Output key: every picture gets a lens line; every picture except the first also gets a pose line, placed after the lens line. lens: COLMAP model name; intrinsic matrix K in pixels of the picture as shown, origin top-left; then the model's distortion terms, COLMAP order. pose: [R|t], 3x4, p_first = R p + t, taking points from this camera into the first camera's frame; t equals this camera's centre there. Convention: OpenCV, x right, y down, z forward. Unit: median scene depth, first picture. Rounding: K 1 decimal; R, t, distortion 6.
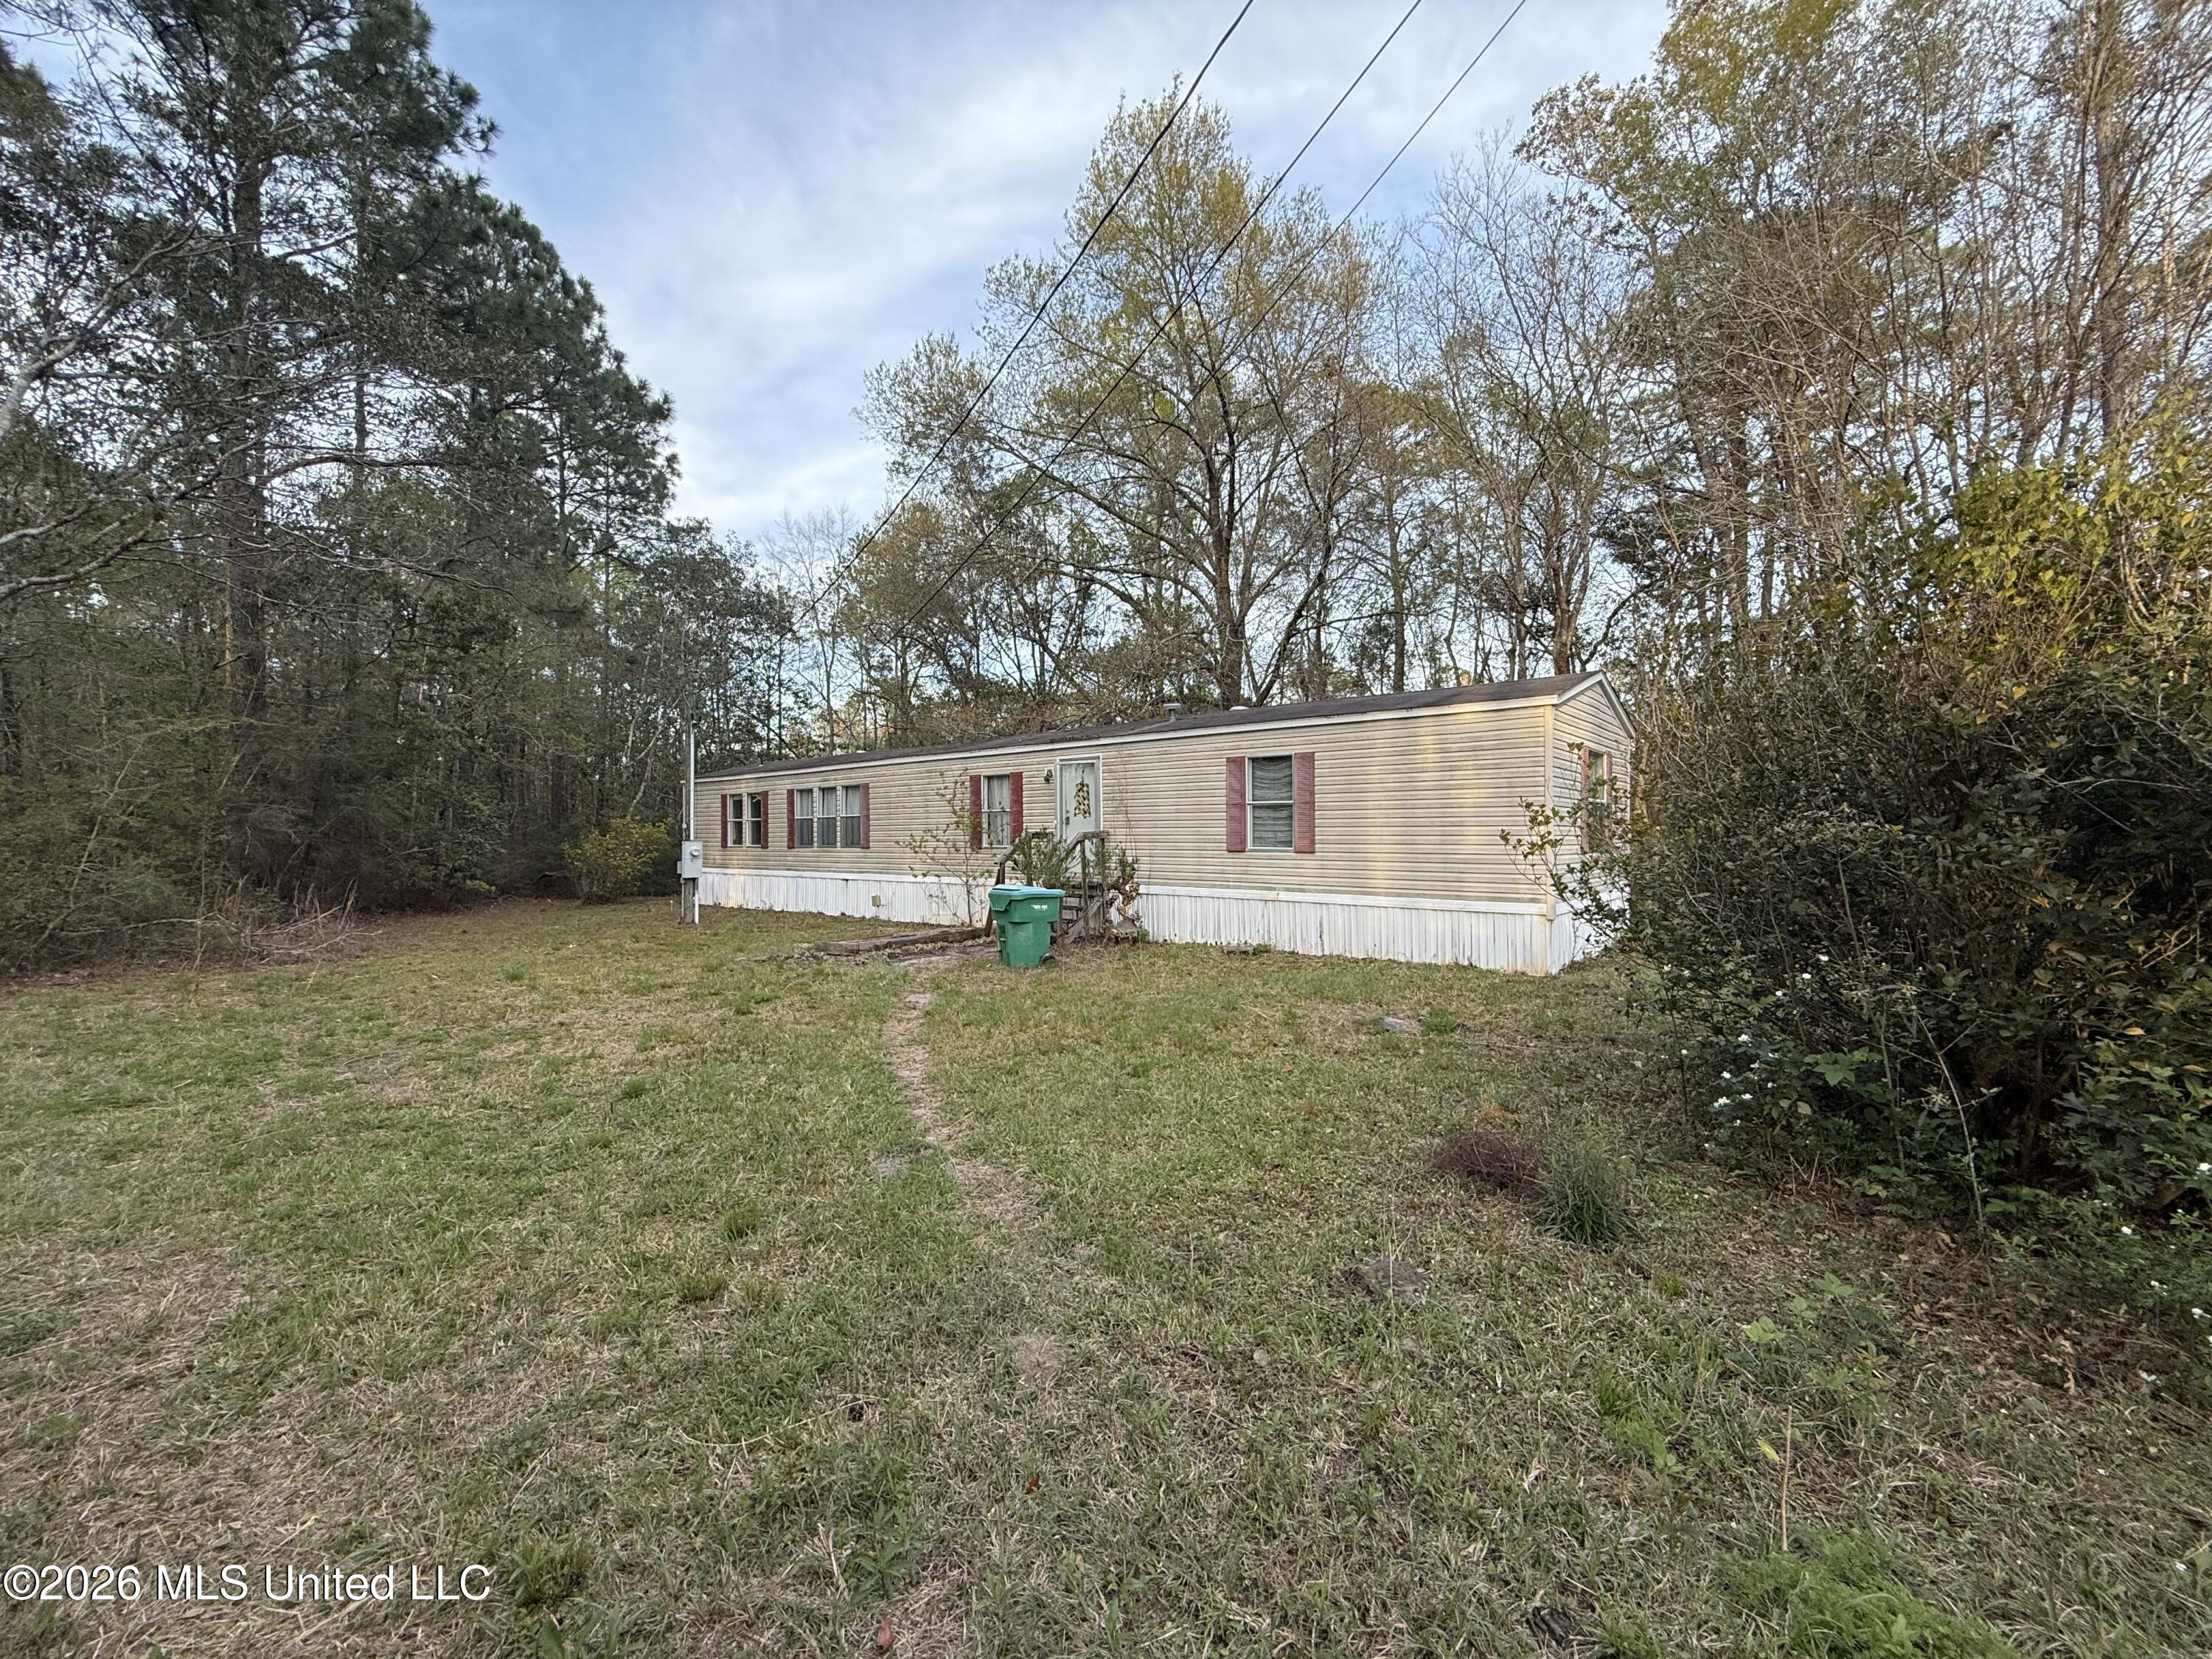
lens RADIAL K [[884.8, 0, 1108.7], [0, 884.8, 830.2], [0, 0, 1]] dist [0.003625, -0.000323]
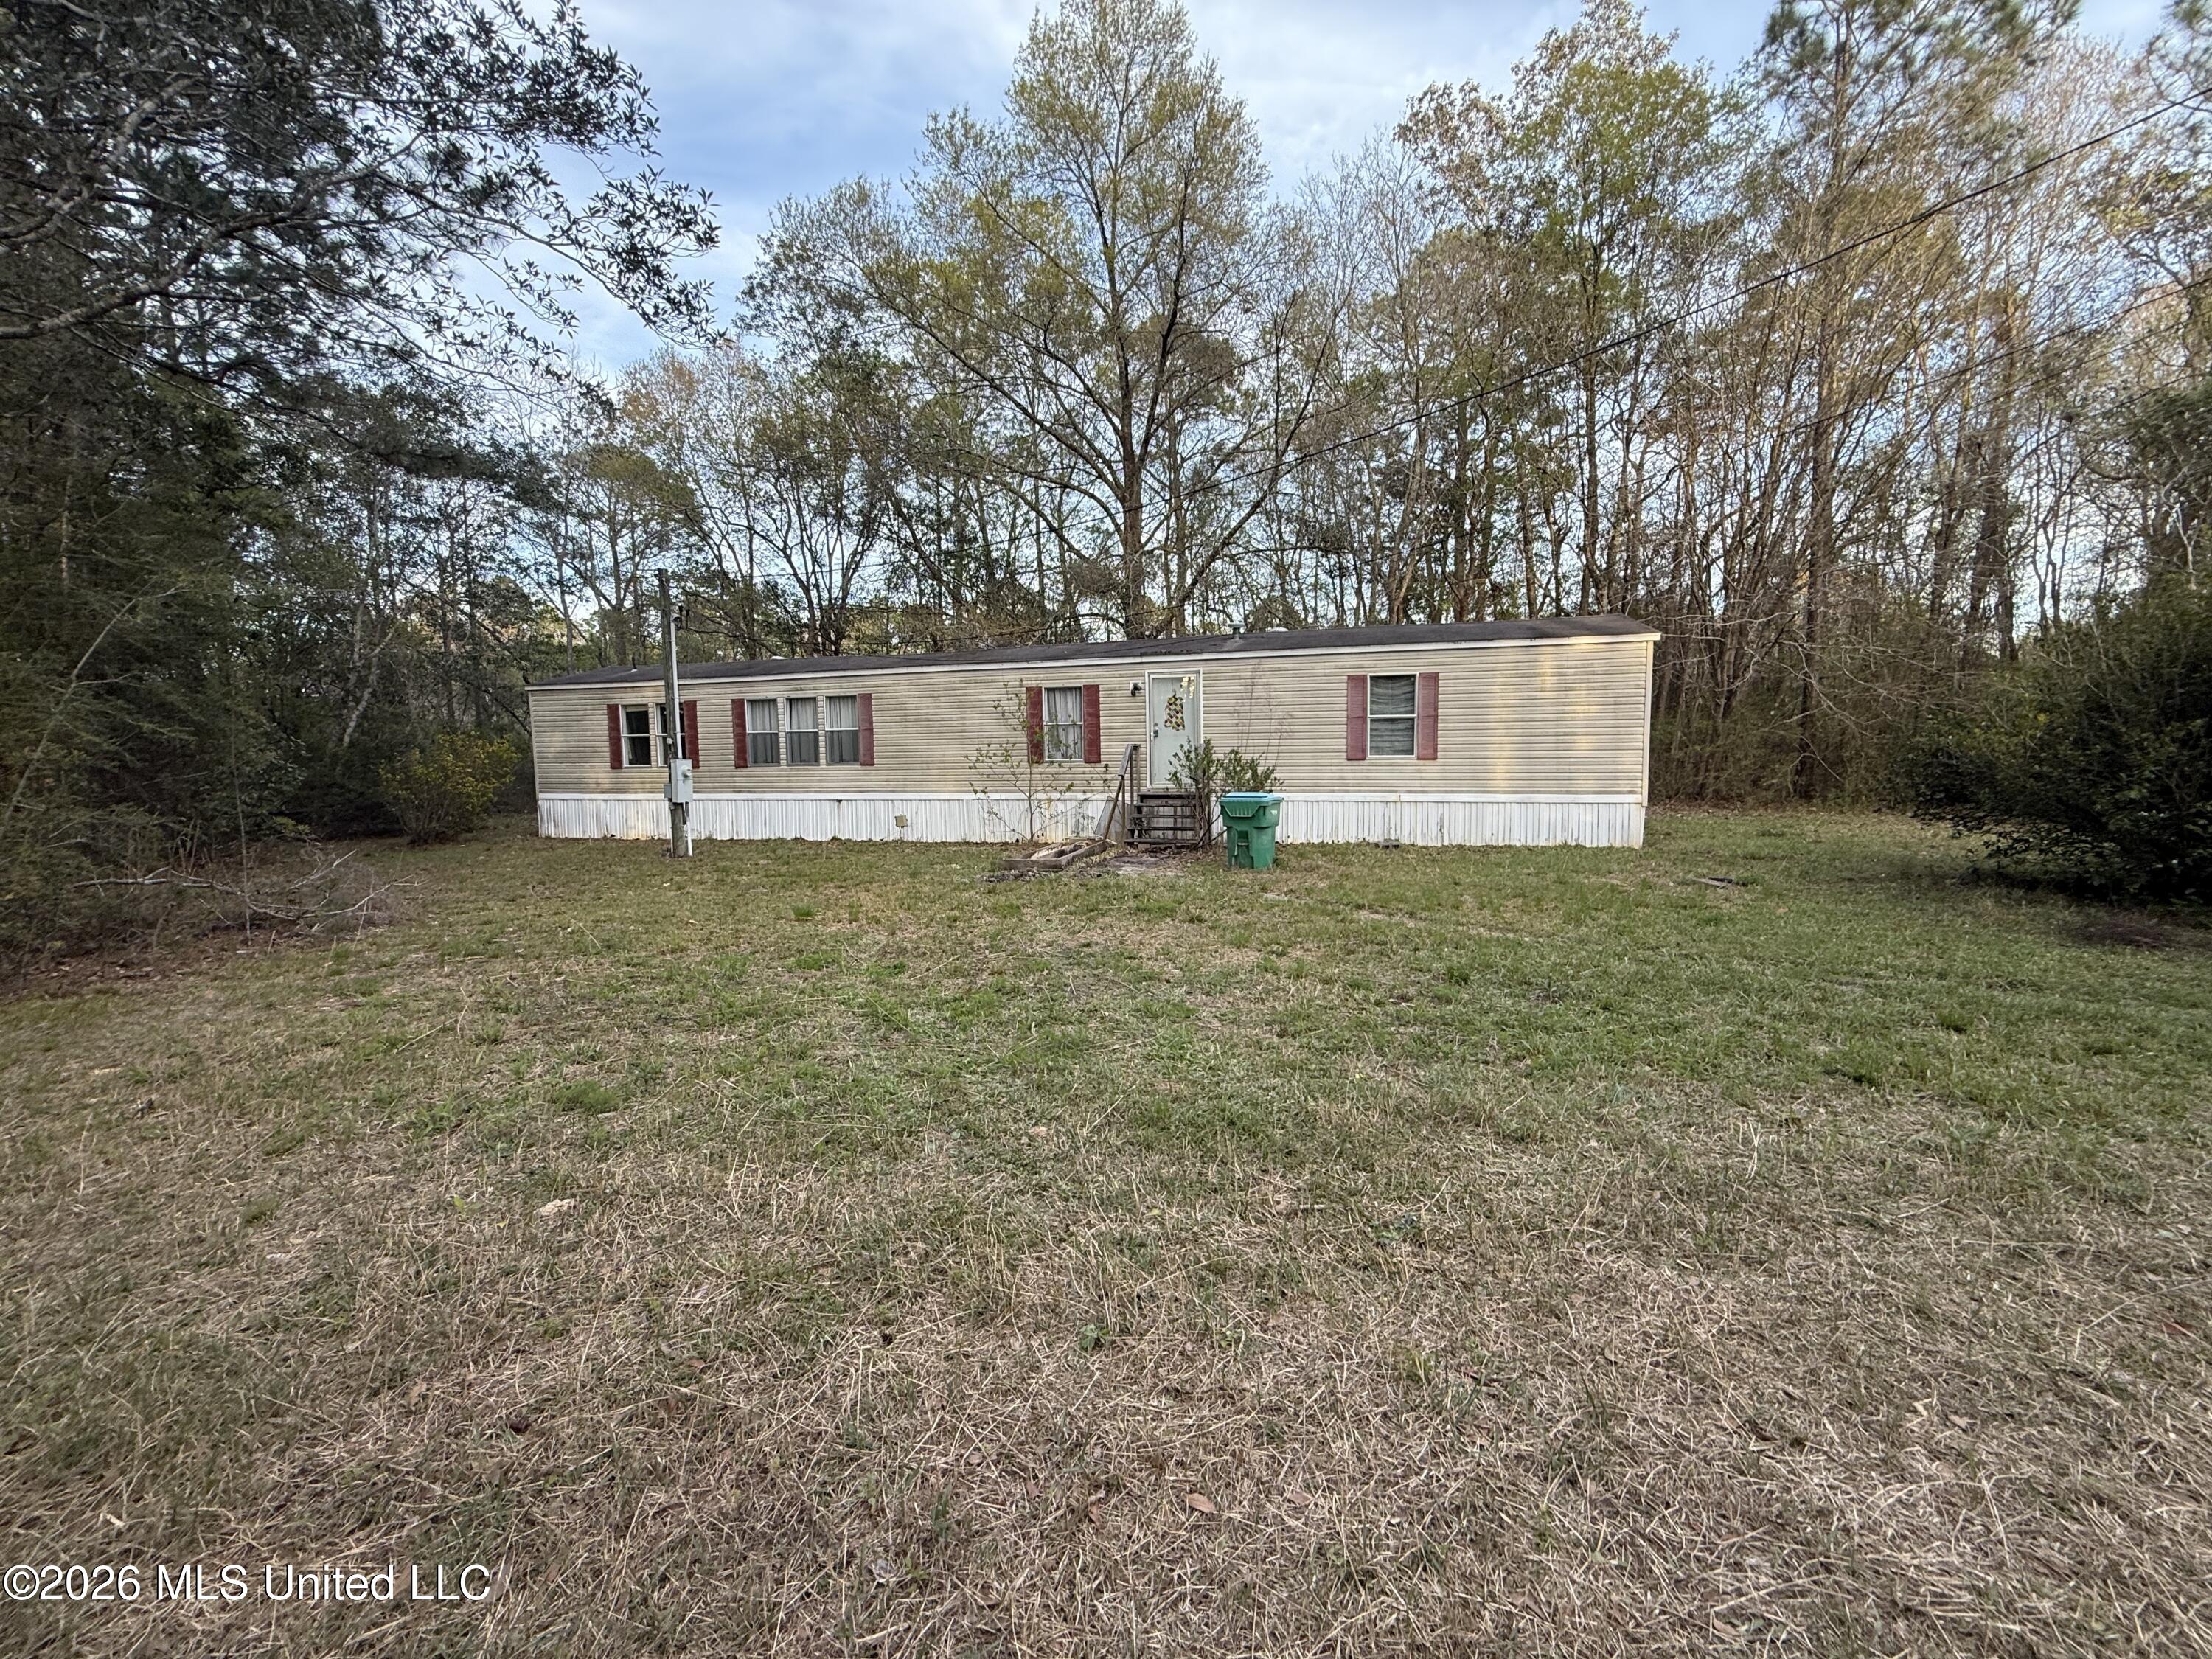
lens RADIAL K [[884.8, 0, 1090.4], [0, 884.8, 820.0], [0, 0, 1]] dist [0.003625, -0.000323]
pose [[0.918573, -0.045276, 0.392650, -0.454482], [0.010318, 0.995826, 0.090690, -0.003975], [-0.395118, -0.079254, 0.915205, 0.068542]]
